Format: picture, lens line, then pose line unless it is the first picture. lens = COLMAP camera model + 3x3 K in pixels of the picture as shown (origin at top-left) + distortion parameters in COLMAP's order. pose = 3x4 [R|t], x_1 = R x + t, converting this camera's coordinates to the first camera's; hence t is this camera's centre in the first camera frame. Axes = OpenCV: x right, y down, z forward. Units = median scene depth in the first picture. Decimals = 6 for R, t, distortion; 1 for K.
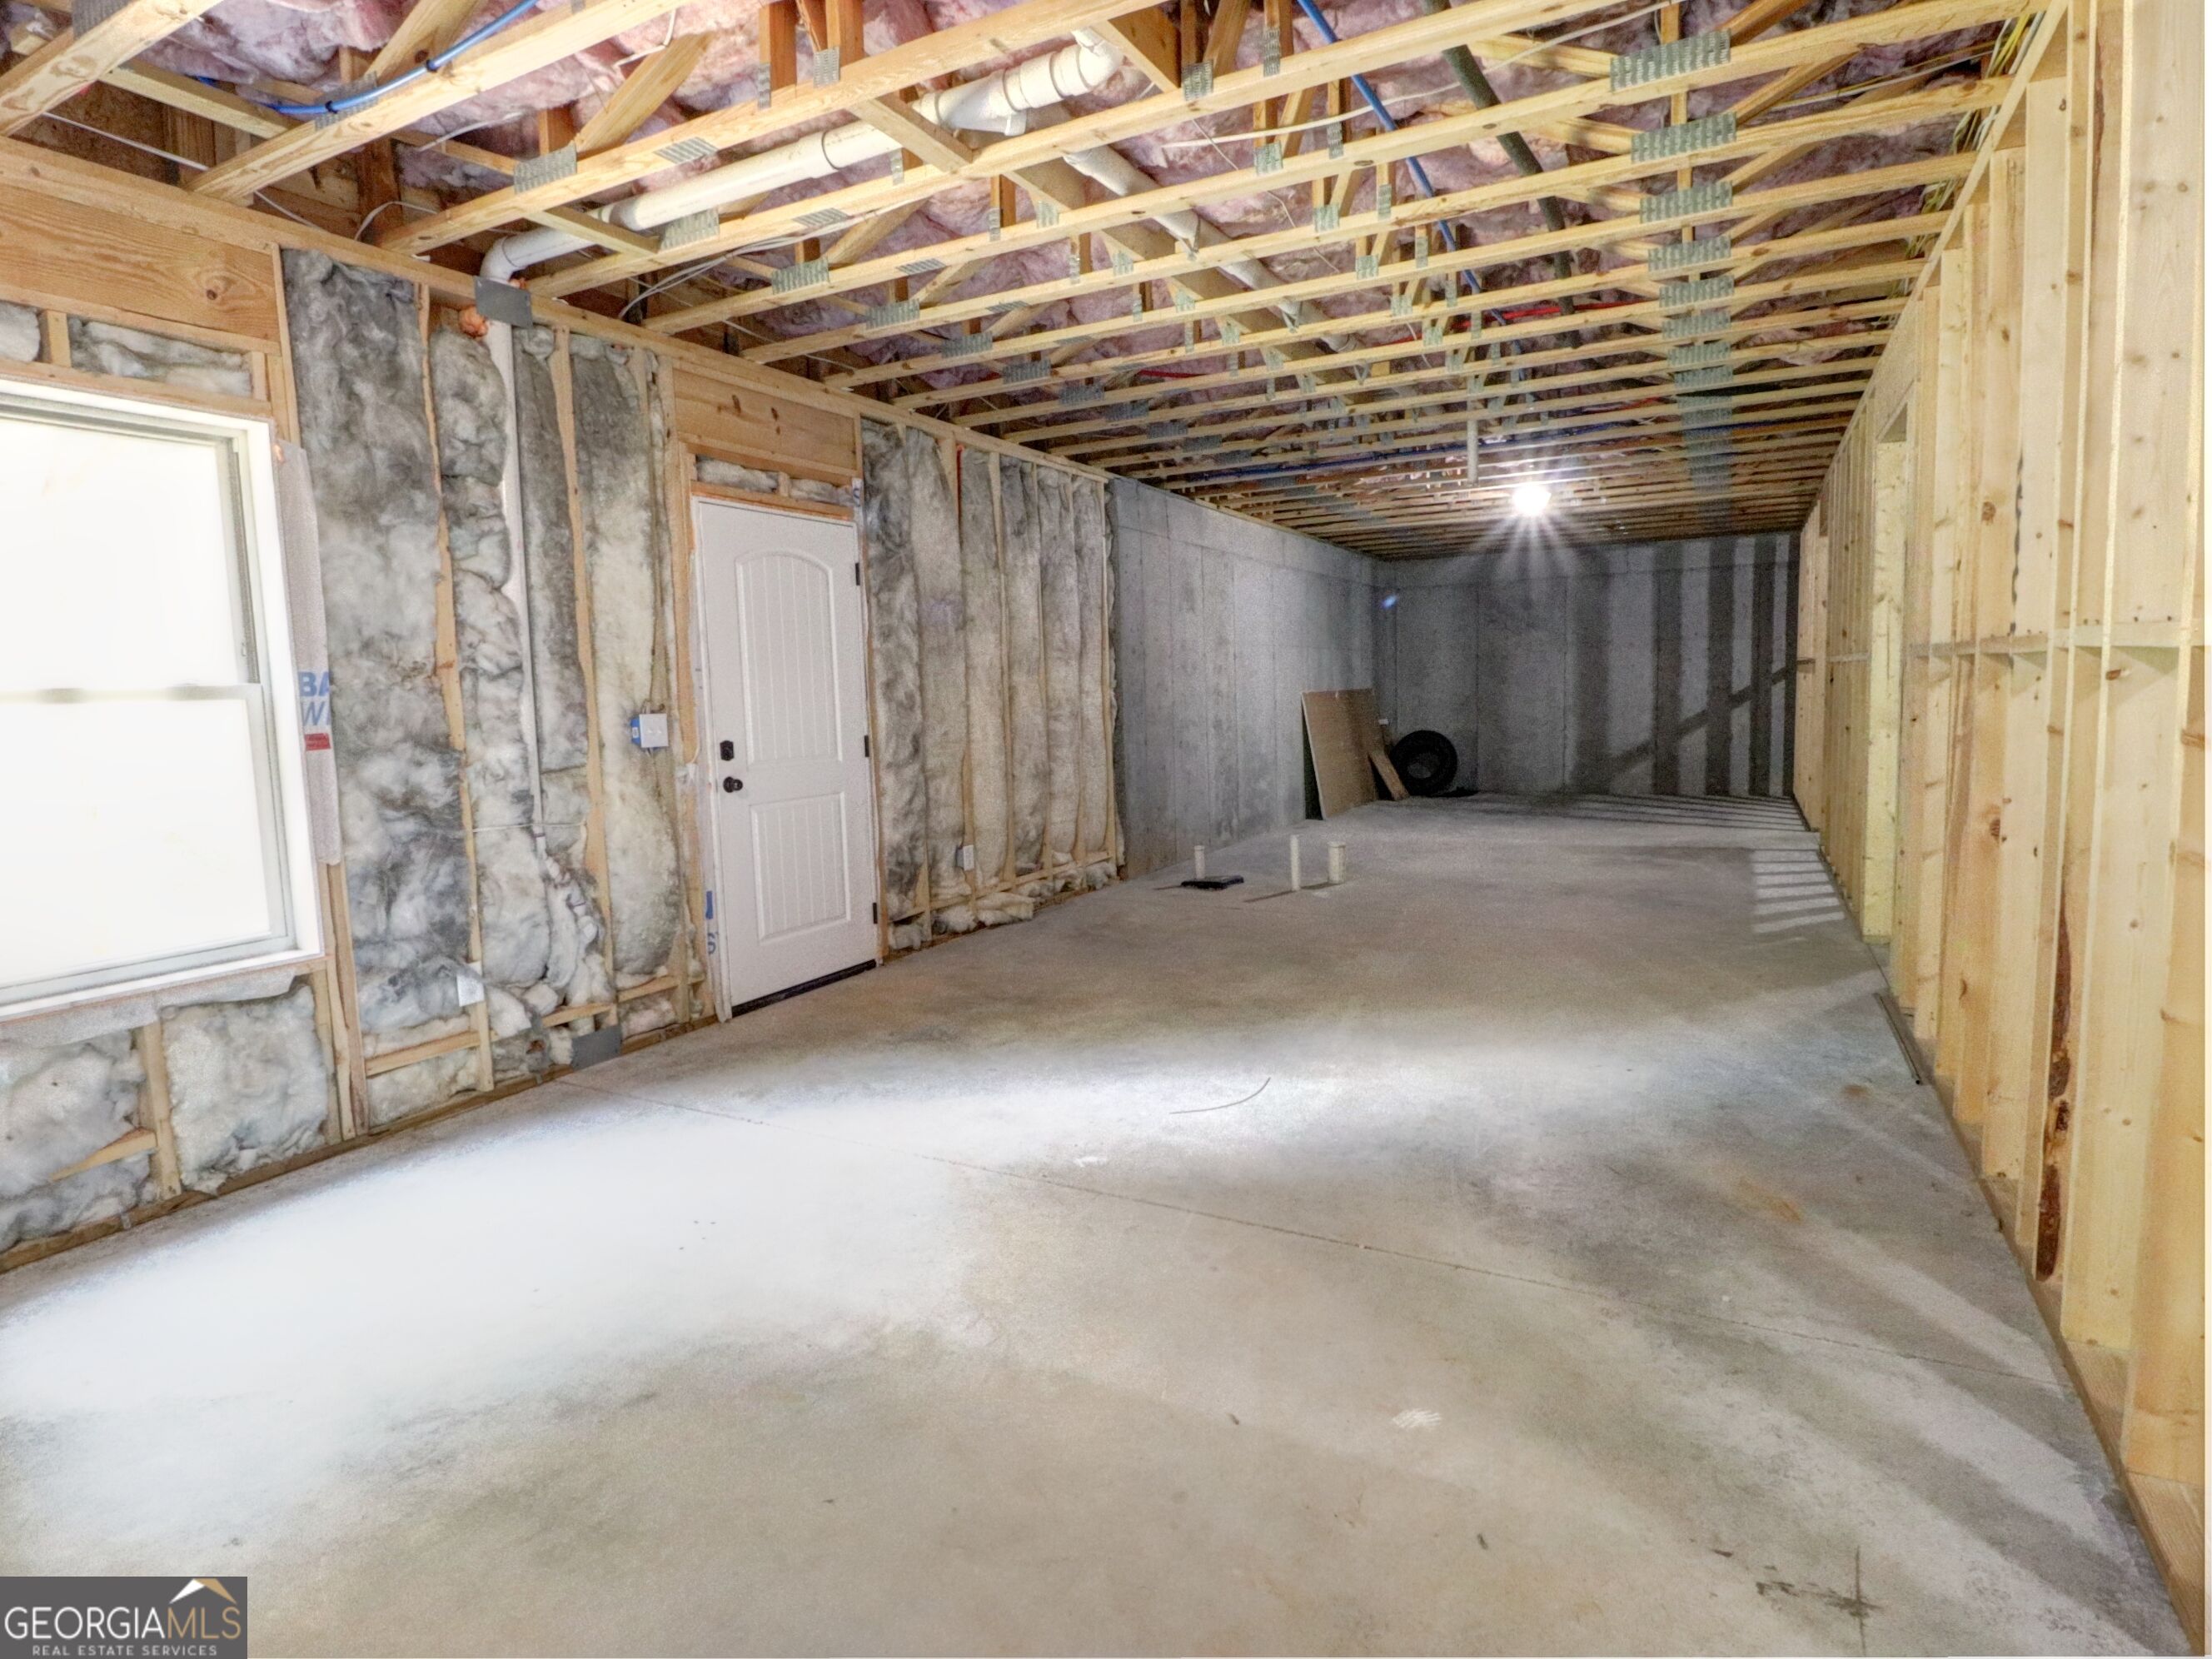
lens RADIAL K [[1165.4, 0, 1108.9], [0, 1165.4, 811.2], [0, 0, 1]] dist [0.003899, -0.015454]
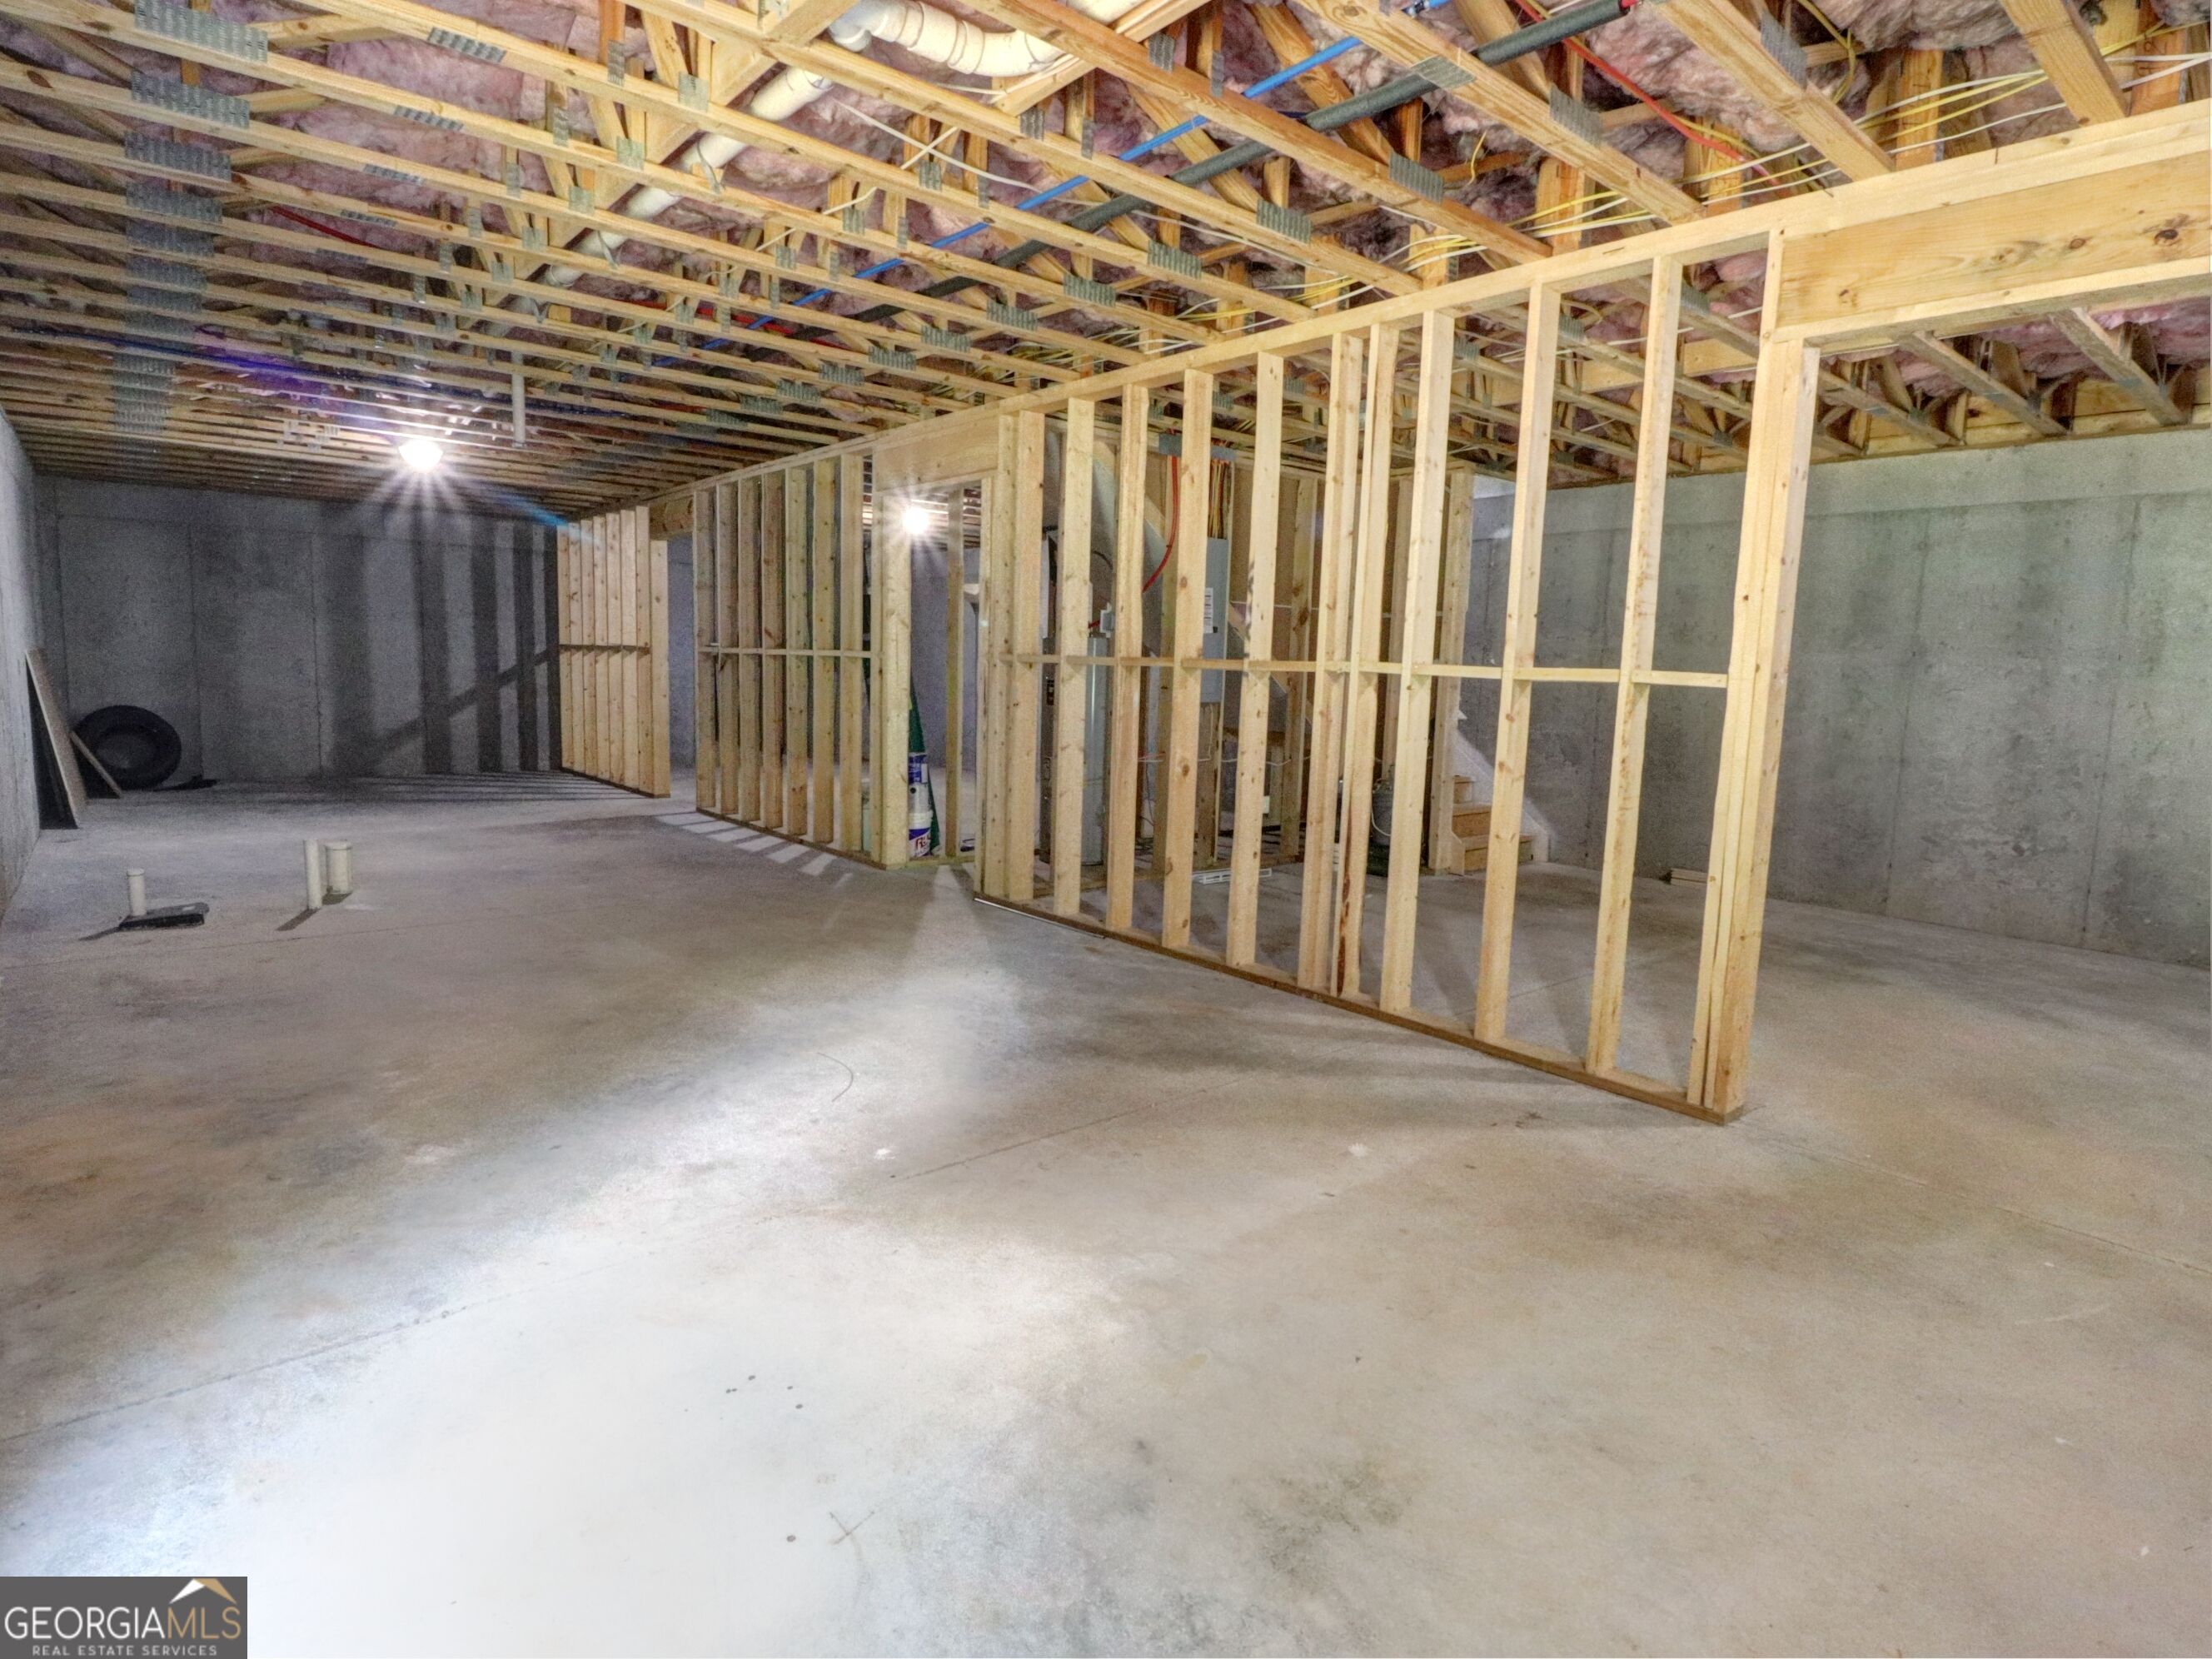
lens RADIAL K [[1165.4, 0, 1108.9], [0, 1165.4, 811.2], [0, 0, 1]] dist [0.003899, -0.015454]
pose [[0.358996, -0.071792, 0.930574, -0.640093], [0.054360, 0.996953, 0.055942, -0.020636], [-0.931755, 0.030503, 0.361805, 0.361612]]
